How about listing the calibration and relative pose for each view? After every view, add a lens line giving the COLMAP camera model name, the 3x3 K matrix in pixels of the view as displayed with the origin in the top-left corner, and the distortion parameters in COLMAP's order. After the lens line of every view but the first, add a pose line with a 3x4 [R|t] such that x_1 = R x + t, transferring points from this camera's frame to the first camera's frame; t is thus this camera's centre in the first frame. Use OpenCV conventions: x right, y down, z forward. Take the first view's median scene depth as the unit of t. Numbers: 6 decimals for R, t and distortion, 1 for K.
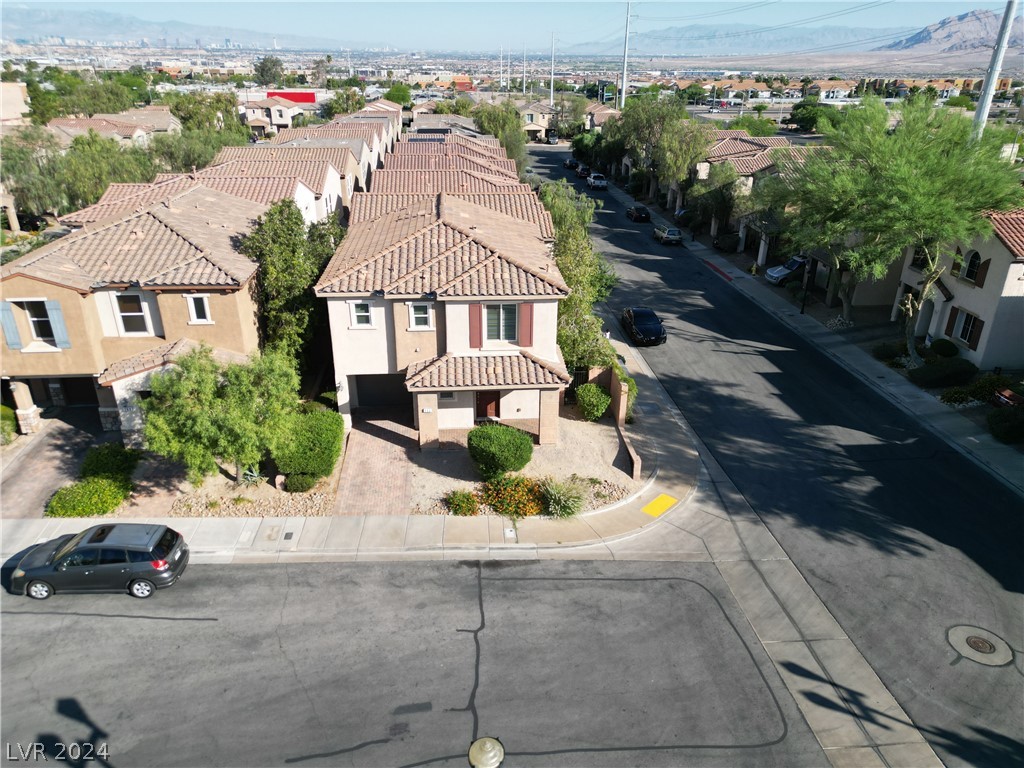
lens RADIAL K [[717.2, 0, 512.0], [0, 717.2, 384.0], [0, 0, 1]] dist [0.067766, -0.065724]
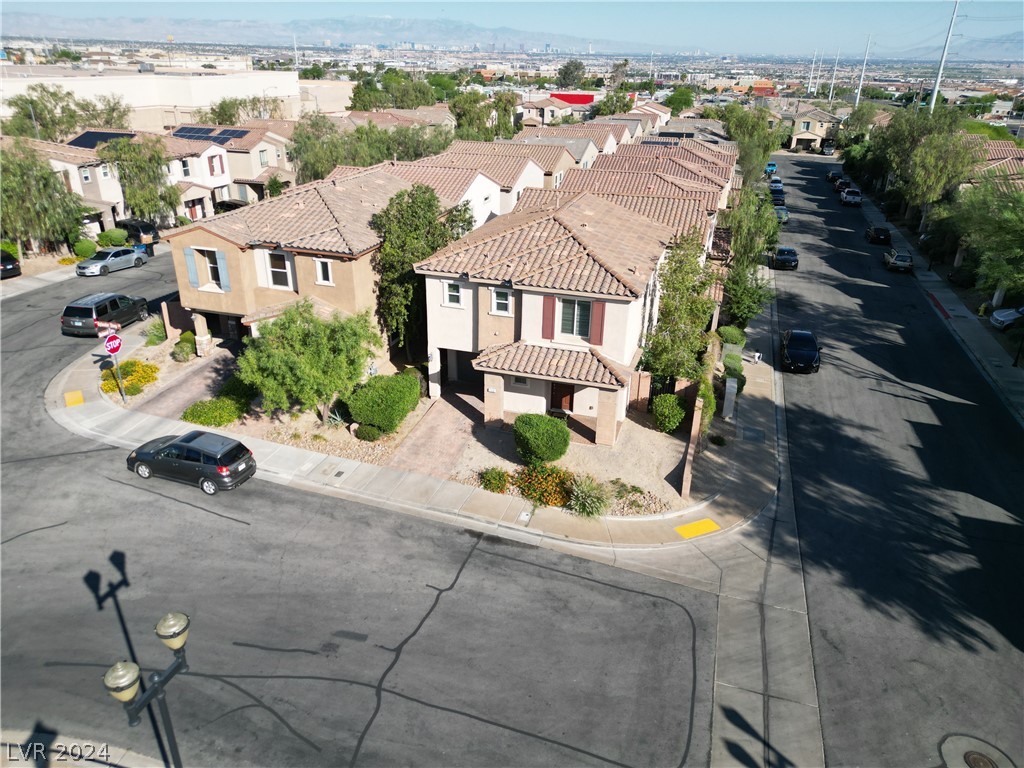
lens RADIAL K [[717.2, 0, 512.0], [0, 717.2, 384.0], [0, 0, 1]] dist [0.067766, -0.065724]
pose [[0.927095, 0.162735, -0.337657, 0.265582], [-0.164277, 0.986117, 0.024210, -0.002847], [0.336909, 0.033024, 0.940958, 0.011010]]
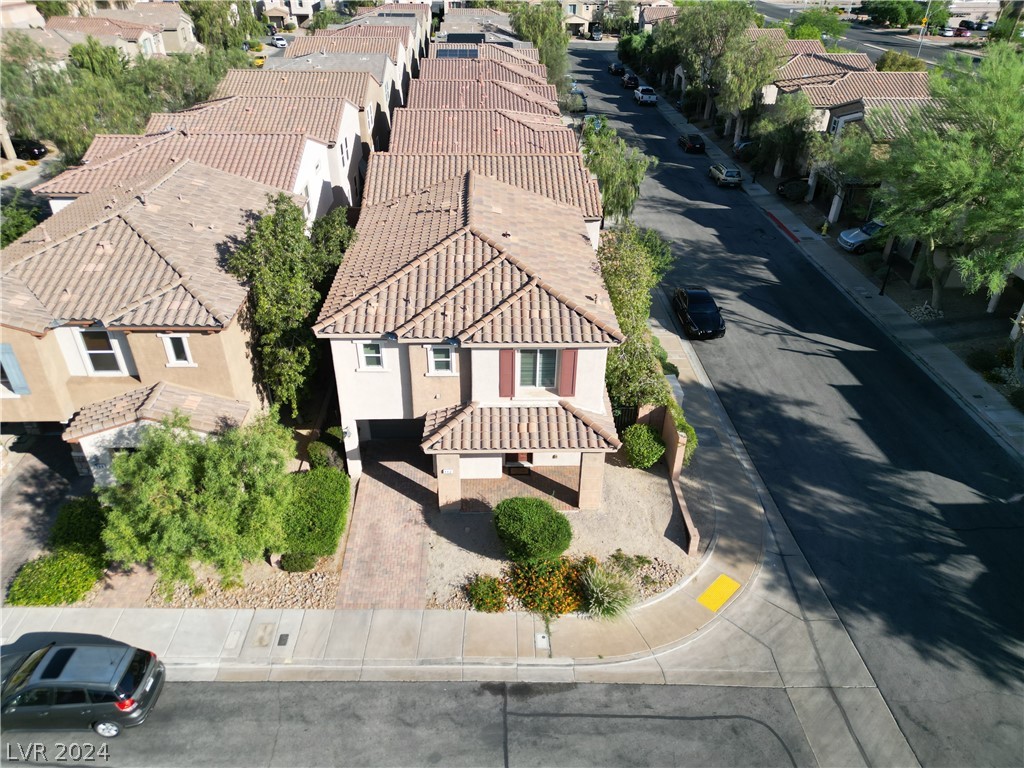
lens RADIAL K [[717.2, 0, 512.0], [0, 717.2, 384.0], [0, 0, 1]] dist [0.067766, -0.065724]
pose [[0.998839, 0.029437, -0.038129, -0.013089], [-0.023710, 0.989468, 0.142798, -0.188097], [0.041931, -0.141728, 0.989017, 0.178271]]
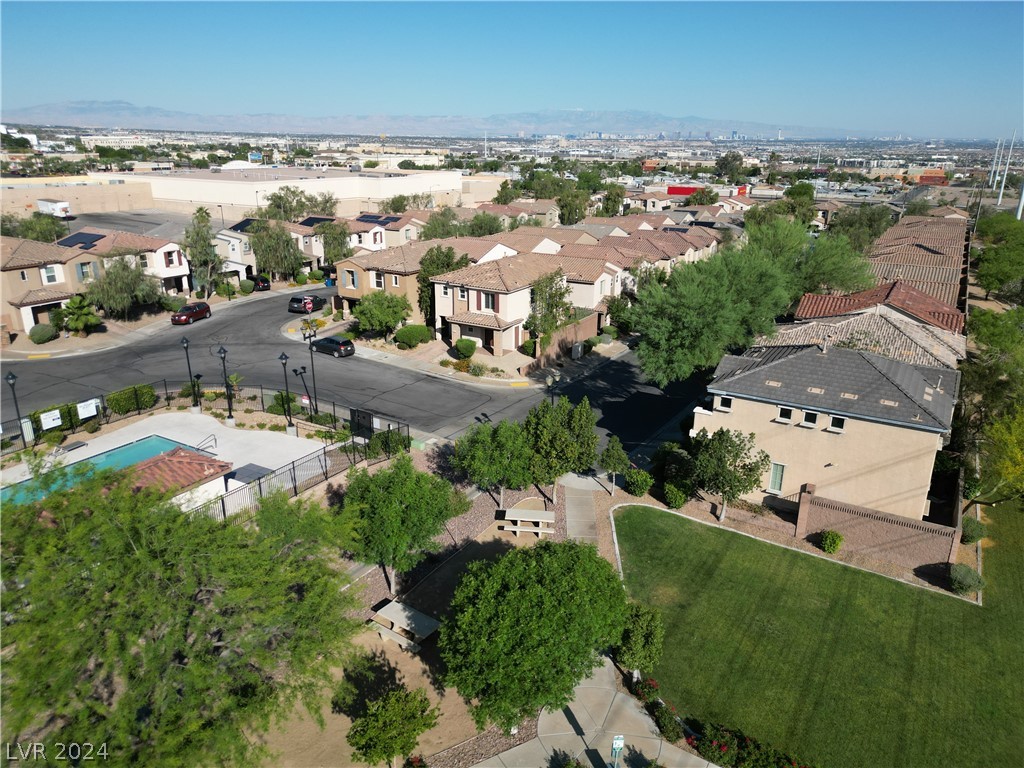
lens RADIAL K [[717.2, 0, 512.0], [0, 717.2, 384.0], [0, 0, 1]] dist [0.067766, -0.065724]
pose [[0.812651, 0.186426, -0.552126, 1.431451], [-0.244081, 0.969227, -0.031993, 0.242375], [0.529171, 0.160763, 0.833147, -0.914492]]
